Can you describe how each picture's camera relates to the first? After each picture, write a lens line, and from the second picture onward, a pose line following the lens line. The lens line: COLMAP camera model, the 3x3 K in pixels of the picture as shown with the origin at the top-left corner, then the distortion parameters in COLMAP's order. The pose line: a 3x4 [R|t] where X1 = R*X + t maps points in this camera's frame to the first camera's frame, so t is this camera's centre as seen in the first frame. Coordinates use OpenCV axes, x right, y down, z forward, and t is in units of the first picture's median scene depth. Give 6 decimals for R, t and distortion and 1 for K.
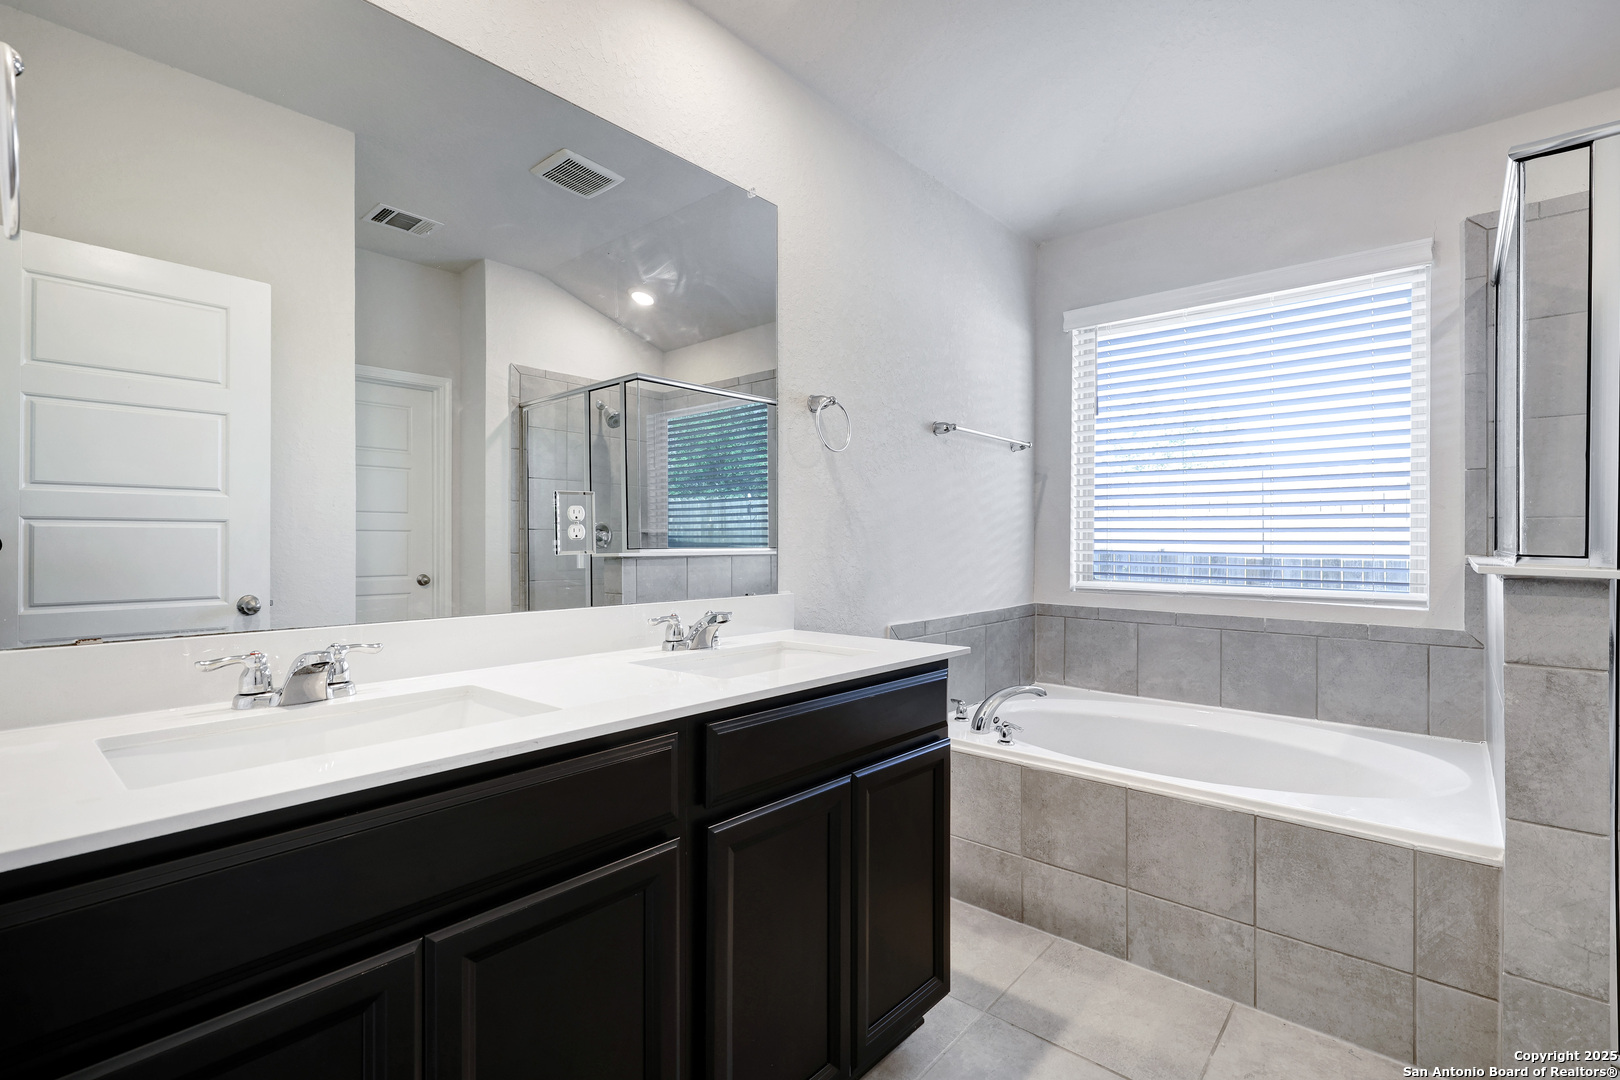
lens RADIAL K [[729.0, 0, 813.7], [0, 729.0, 541.5], [0, 0, 1]] dist [0.004246, 0.000101]
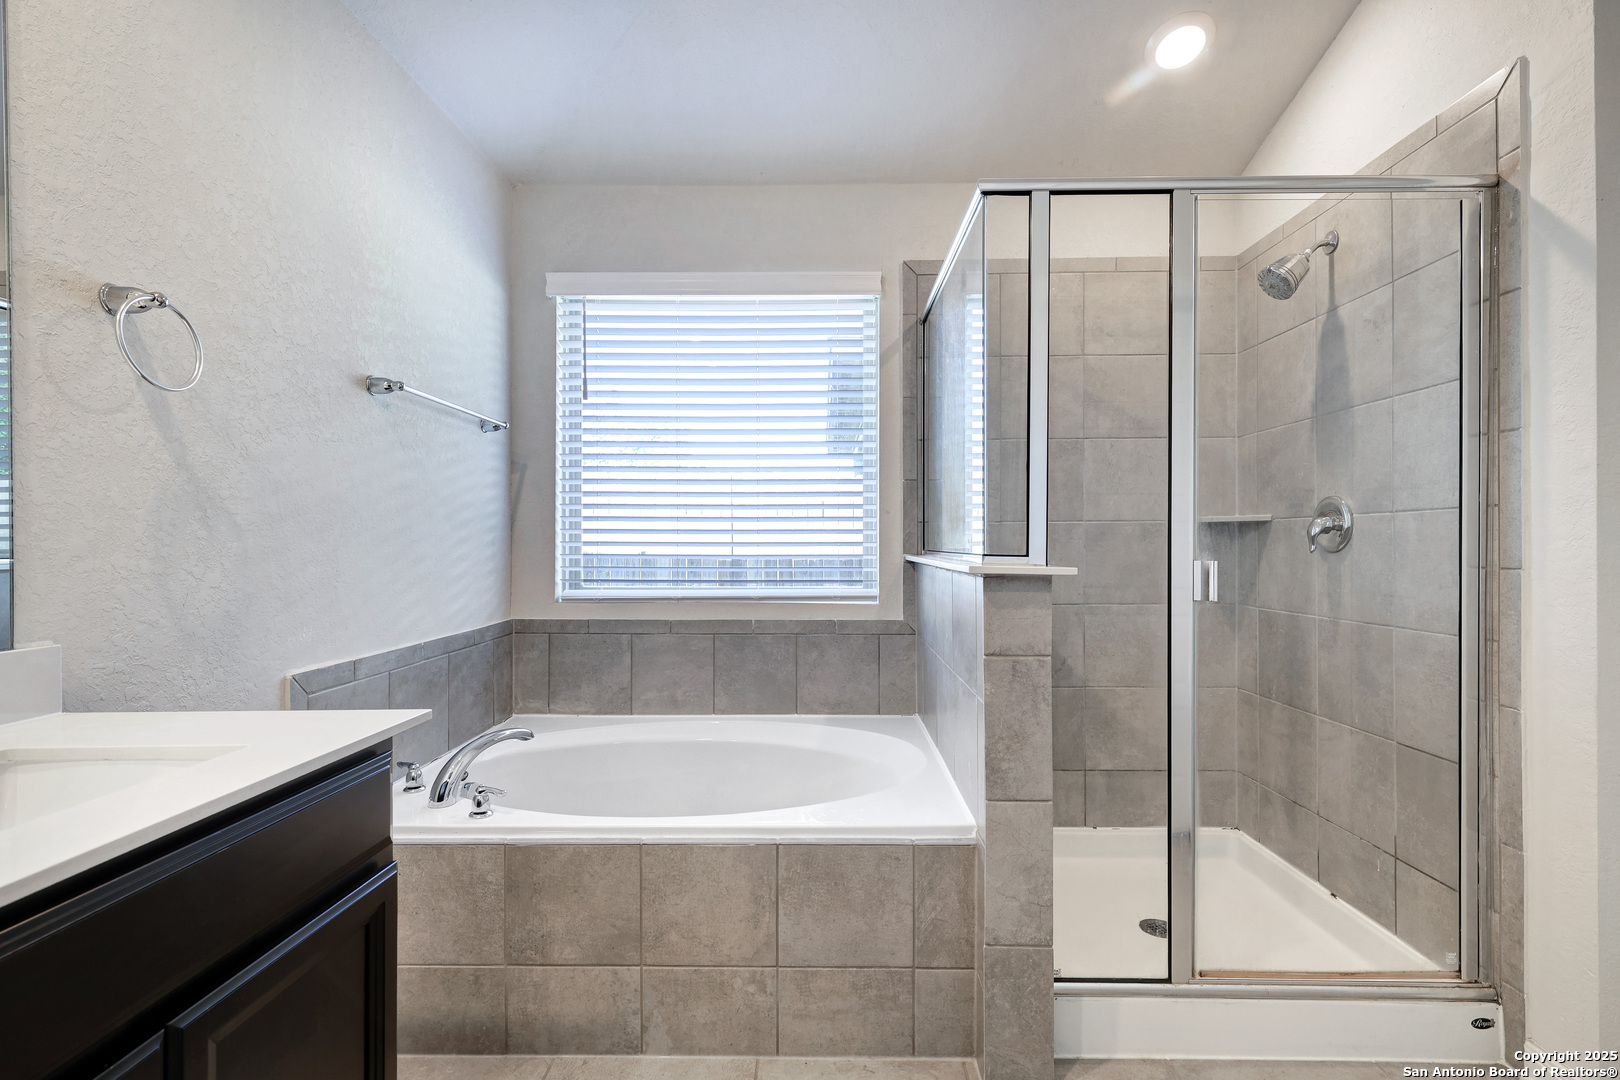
lens RADIAL K [[729.0, 0, 816.7], [0, 729.0, 542.5], [0, 0, 1]] dist [0.004246, 0.000101]
pose [[0.758665, -0.004202, 0.651467, 0.040523], [0.005393, 0.999985, 0.000169, -0.000698], [-0.651459, 0.003386, 0.758677, 0.220682]]
